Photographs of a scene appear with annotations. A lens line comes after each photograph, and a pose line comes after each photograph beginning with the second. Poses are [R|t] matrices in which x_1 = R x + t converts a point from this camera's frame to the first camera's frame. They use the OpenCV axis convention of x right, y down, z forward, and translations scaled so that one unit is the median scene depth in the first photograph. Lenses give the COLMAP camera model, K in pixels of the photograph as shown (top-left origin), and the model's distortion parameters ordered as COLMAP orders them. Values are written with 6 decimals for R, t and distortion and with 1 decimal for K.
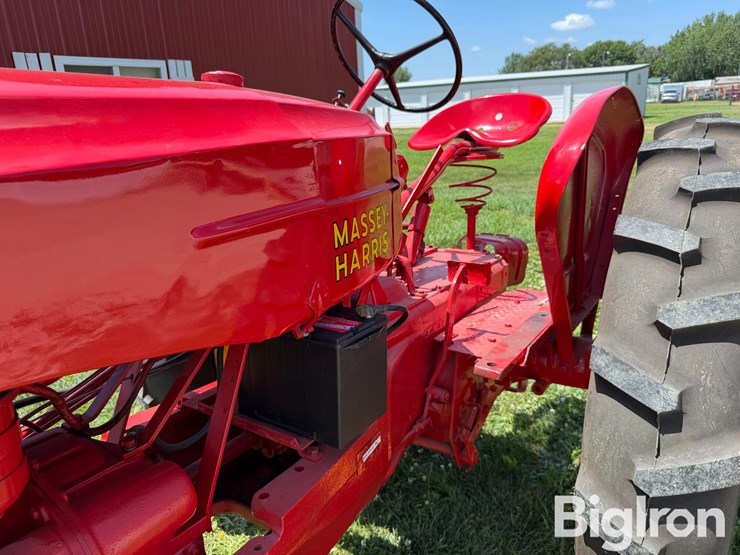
lens RADIAL K [[527.3, 0, 378.4], [0, 527.3, 267.5], [0, 0, 1]] dist [0.020958, -0.046255]
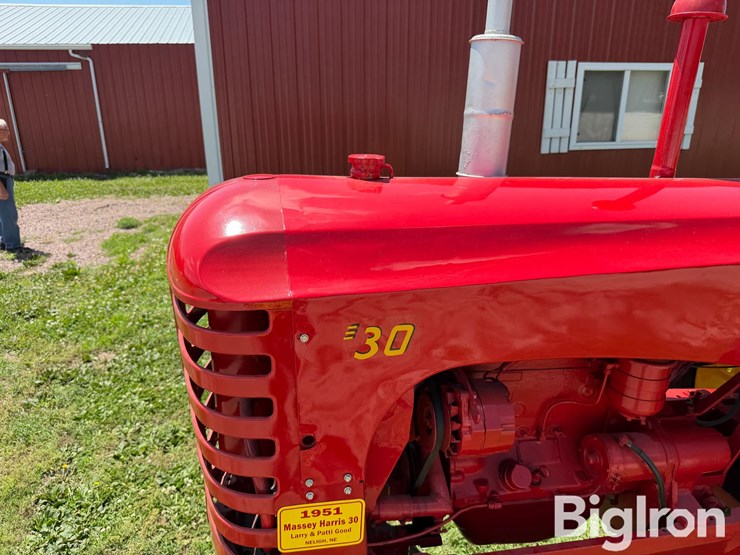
lens RADIAL K [[529.4, 0, 369.1], [0, 529.4, 268.8], [0, 0, 1]] dist [0.022801, -0.041331]
pose [[0.688662, 0.253442, -0.679346, -0.091230], [-0.229247, 0.964967, 0.127607, -0.028383], [0.687888, 0.067860, 0.722637, -0.469843]]
